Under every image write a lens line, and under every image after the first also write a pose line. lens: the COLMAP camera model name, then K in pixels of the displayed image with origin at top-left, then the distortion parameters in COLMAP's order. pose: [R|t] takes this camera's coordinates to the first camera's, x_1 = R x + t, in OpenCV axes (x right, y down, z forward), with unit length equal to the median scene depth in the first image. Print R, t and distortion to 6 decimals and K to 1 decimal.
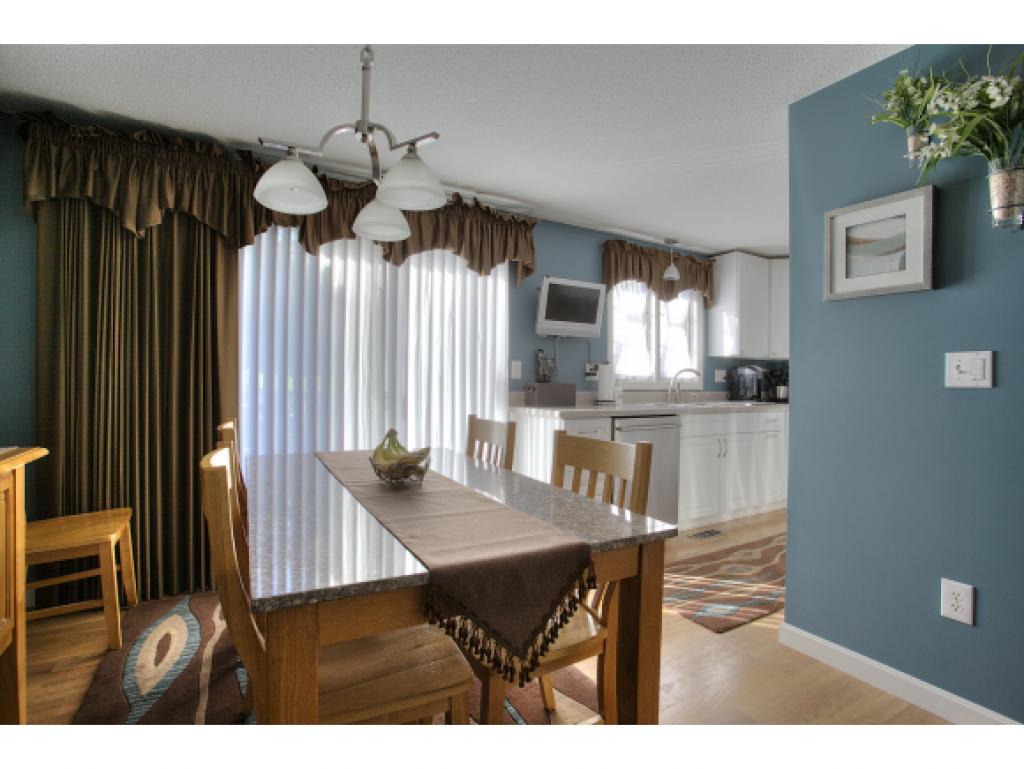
lens RADIAL K [[500.0, 0, 509.5], [0, 500.0, 382.8], [0, 0, 1]] dist [-0.080819, 0.047849]
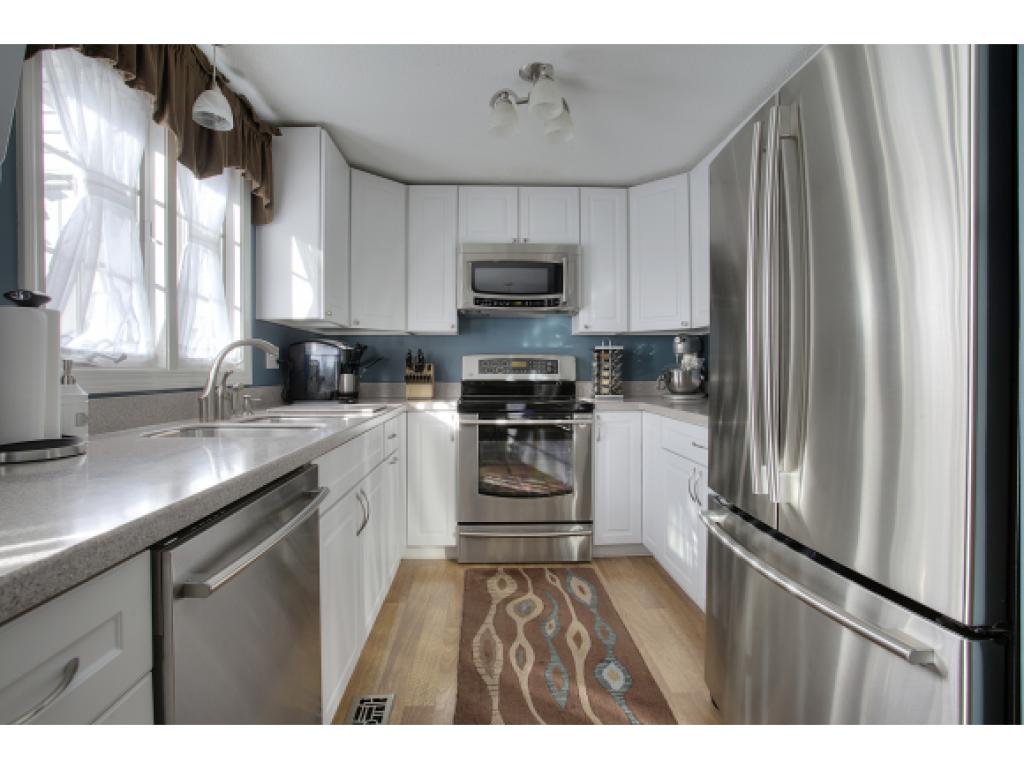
lens RADIAL K [[508.0, 0, 495.5], [0, 508.0, 371.9], [0, 0, 1]] dist [-0.081776, 0.052054]
pose [[0.480129, -0.016220, 0.877048, 0.073207], [0.011939, 0.999857, 0.011956, -0.001878], [-0.877117, 0.004731, 0.480254, 0.583499]]
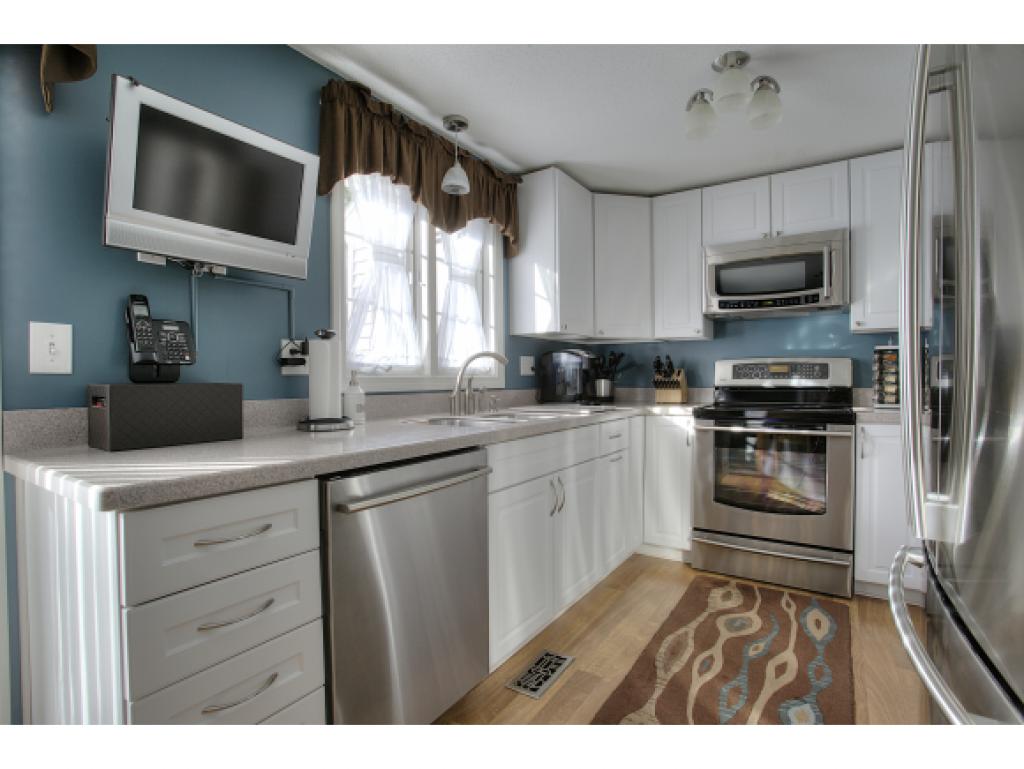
lens RADIAL K [[500.0, 0, 509.5], [0, 500.0, 382.8], [0, 0, 1]] dist [-0.080819, 0.047849]
pose [[0.898136, -0.022711, 0.439131, 0.131459], [0.019945, 0.999742, 0.010911, 0.000966], [-0.439266, -0.001041, 0.898357, 0.468835]]
